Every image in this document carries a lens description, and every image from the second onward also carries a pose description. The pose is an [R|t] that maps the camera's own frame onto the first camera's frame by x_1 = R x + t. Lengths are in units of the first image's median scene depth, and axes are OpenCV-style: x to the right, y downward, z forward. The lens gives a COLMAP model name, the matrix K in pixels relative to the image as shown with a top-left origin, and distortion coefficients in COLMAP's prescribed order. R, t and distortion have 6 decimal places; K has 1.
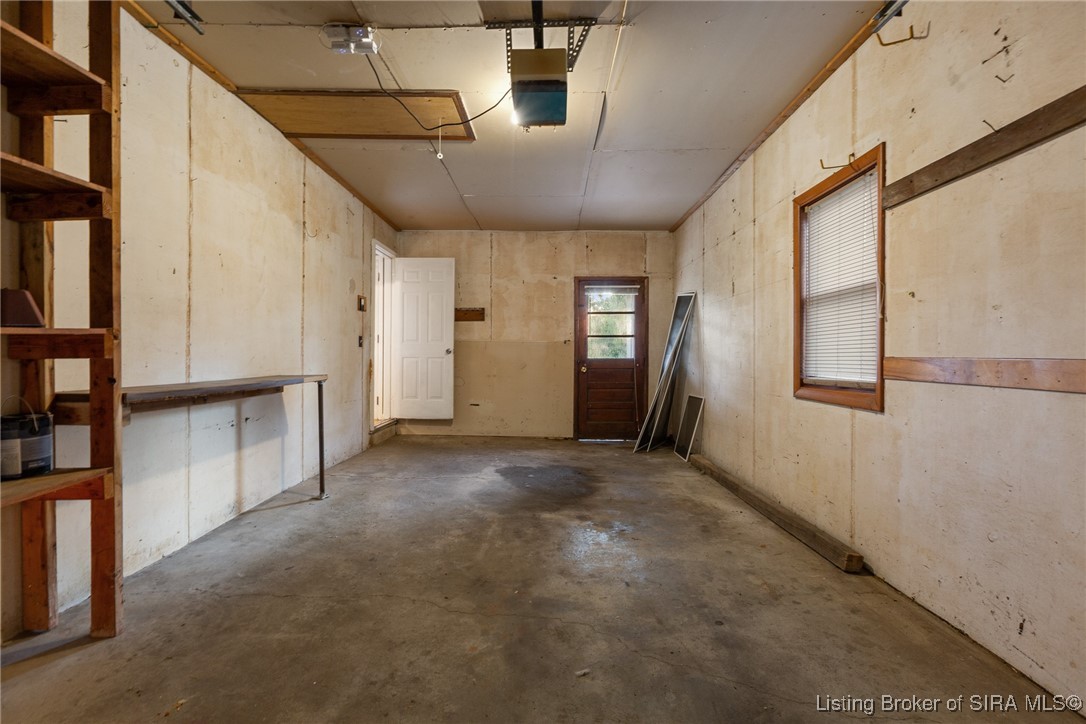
lens RADIAL K [[488.2, 0, 542.0], [0, 488.2, 359.1], [0, 0, 1]] dist [0.007054, -0.001793]
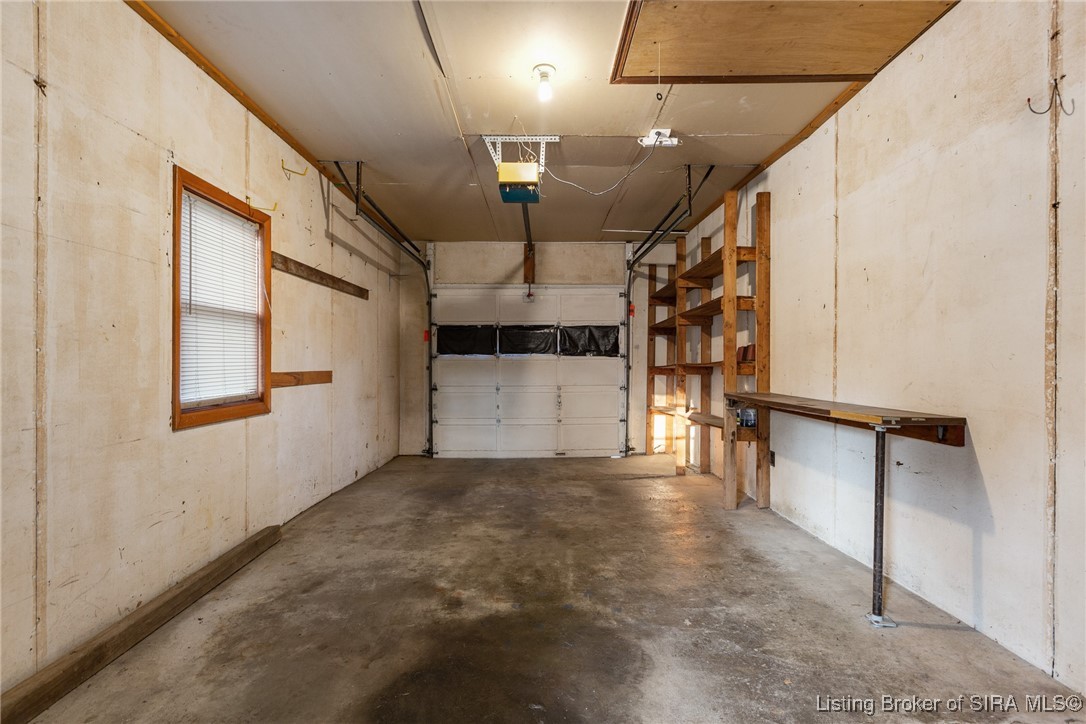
lens RADIAL K [[488.2, 0, 541.7], [0, 488.2, 362.2], [0, 0, 1]] dist [0.007054, -0.001793]
pose [[-0.999675, -0.008407, -0.024065, -0.030952], [-0.008580, 0.999938, 0.007083, -0.043203], [0.024004, 0.007287, -0.999685, 2.077913]]
